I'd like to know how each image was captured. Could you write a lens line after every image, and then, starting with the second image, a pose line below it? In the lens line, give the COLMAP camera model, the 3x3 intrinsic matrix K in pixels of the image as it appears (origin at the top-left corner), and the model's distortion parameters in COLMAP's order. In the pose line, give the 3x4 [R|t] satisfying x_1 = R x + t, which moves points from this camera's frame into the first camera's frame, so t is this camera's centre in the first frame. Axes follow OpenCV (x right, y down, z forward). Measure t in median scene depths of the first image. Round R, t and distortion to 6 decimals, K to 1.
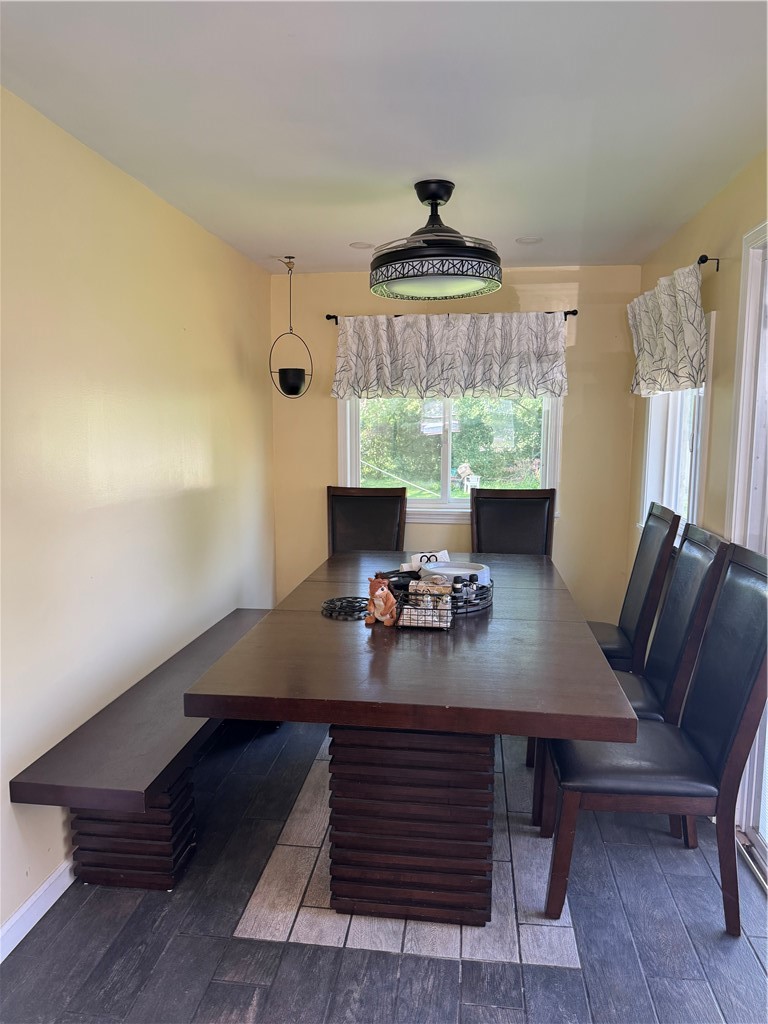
lens RADIAL K [[706.2, 0, 383.2], [0, 706.2, 518.3], [0, 0, 1]] dist [-0.004983, -0.012691]
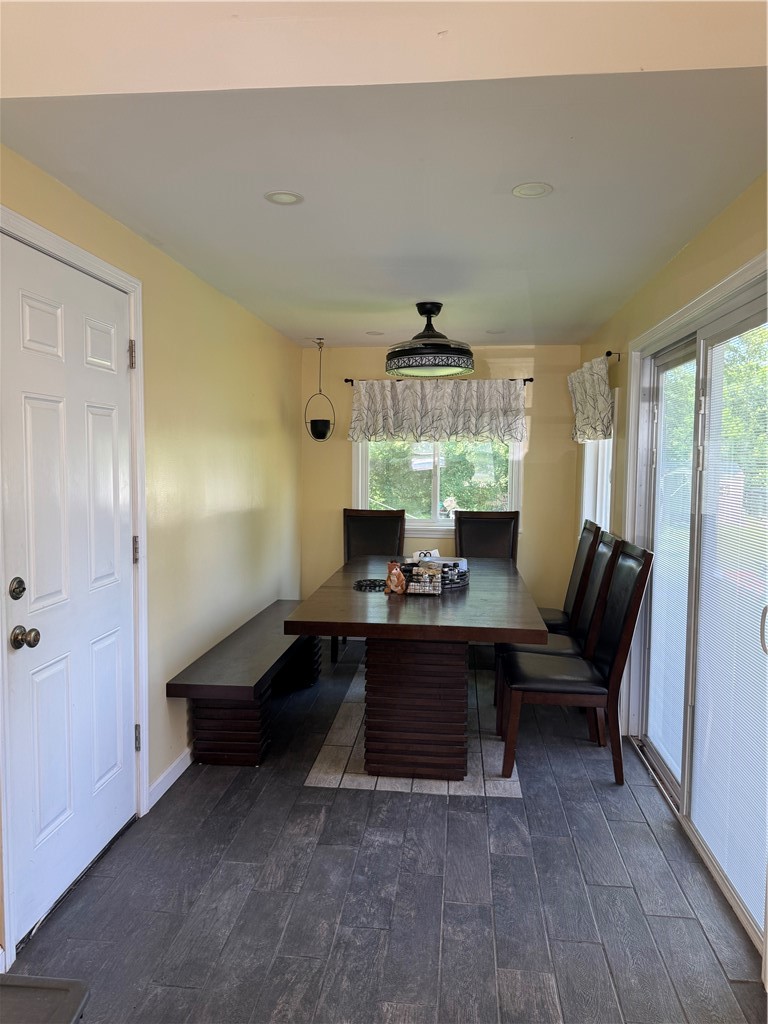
lens RADIAL K [[706.2, 0, 382.7], [0, 706.2, 508.0], [0, 0, 1]] dist [-0.004983, -0.012691]
pose [[0.999810, 0.004597, 0.018932, -0.052893], [-0.003390, 0.997990, -0.063285, 0.056238], [-0.019185, 0.063209, 0.997816, -0.471647]]
